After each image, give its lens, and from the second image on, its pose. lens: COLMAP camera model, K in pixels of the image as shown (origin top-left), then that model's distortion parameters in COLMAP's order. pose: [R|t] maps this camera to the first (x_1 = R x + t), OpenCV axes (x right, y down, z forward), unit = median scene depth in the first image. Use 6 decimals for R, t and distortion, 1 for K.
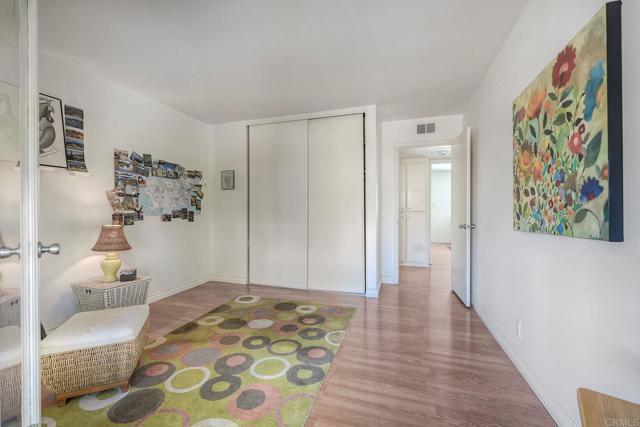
lens RADIAL K [[256.3, 0, 324.0], [0, 256.3, 212.1], [0, 0, 1]] dist [0.003418, 0.000283]
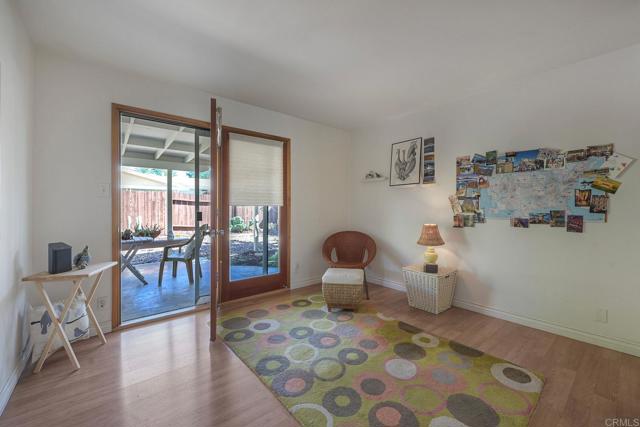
lens RADIAL K [[256.3, 0, 313.3], [0, 256.3, 207.4], [0, 0, 1]] dist [0.003418, 0.000283]
pose [[-0.549460, -0.001094, -0.835519, 0.434695], [-0.004291, 0.999990, 0.001512, -0.025657], [0.835509, 0.004416, -0.549459, 1.013596]]
